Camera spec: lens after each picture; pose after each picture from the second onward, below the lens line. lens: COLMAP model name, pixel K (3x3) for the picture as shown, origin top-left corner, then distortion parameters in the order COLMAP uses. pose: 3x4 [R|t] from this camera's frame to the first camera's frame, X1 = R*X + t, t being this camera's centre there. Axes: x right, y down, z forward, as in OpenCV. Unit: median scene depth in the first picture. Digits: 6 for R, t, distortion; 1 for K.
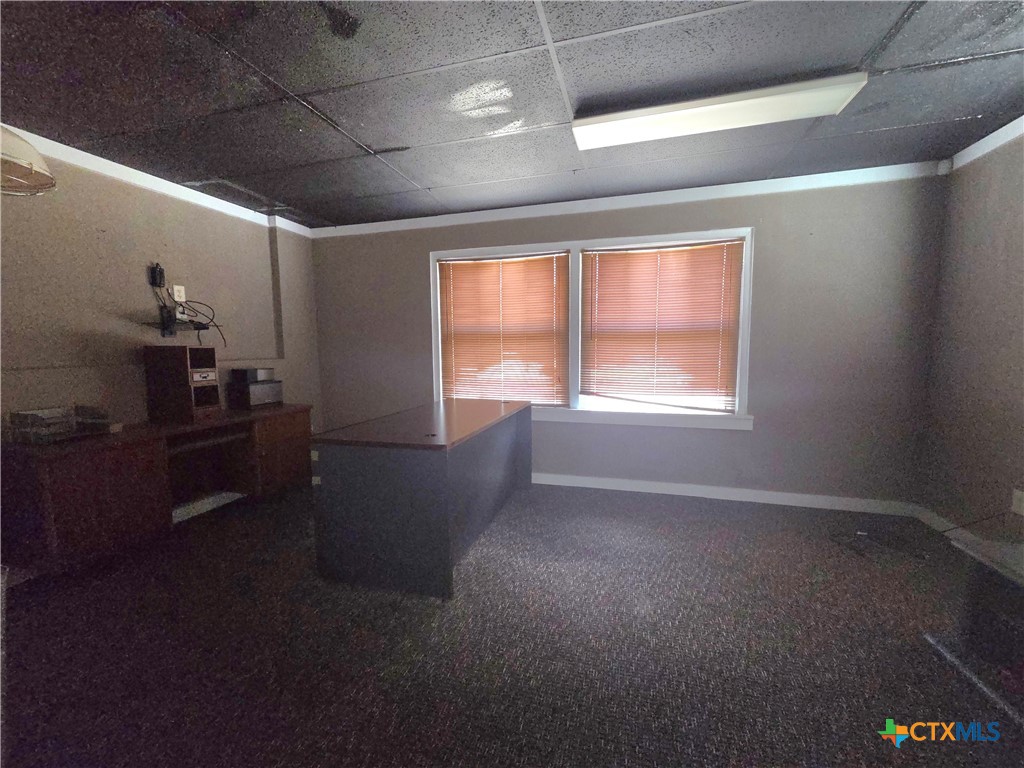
lens RADIAL K [[415.4, 0, 511.7], [0, 415.4, 386.3], [0, 0, 1]] dist [0.000139, 0.000085]
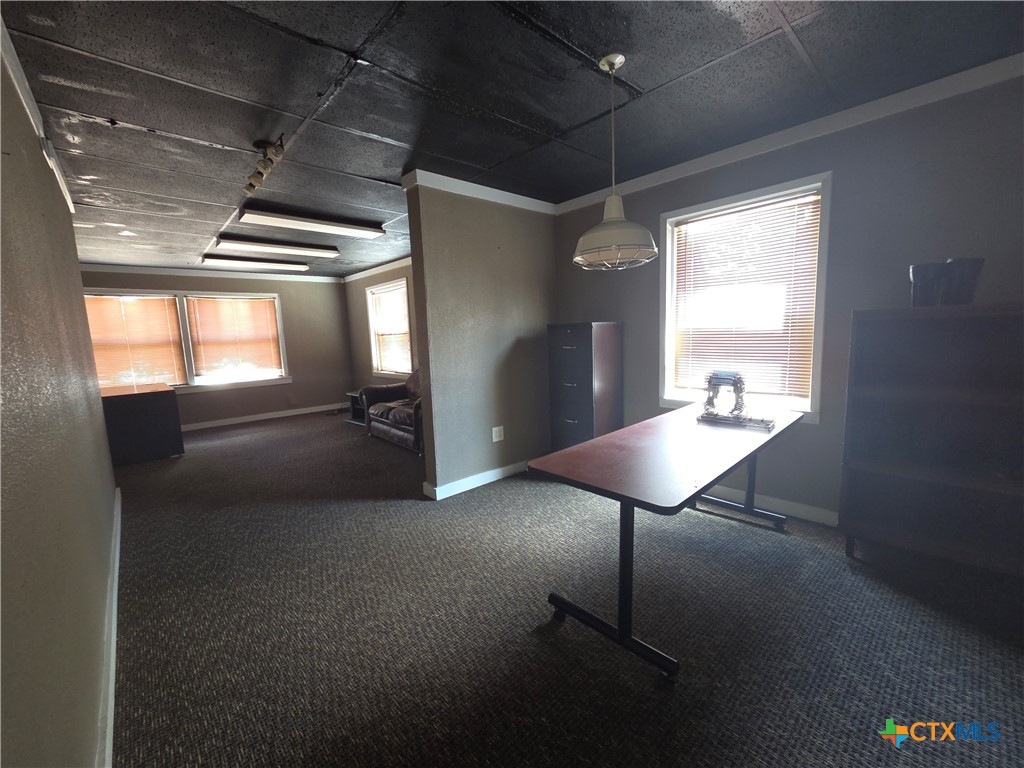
lens RADIAL K [[415.4, 0, 513.0], [0, 415.4, 386.8], [0, 0, 1]] dist [0.000139, 0.000085]
pose [[0.513746, -0.118697, 0.849692, -0.684641], [0.120376, 0.990559, 0.065593, 0.116223], [-0.849456, 0.068585, 0.523184, -1.134272]]
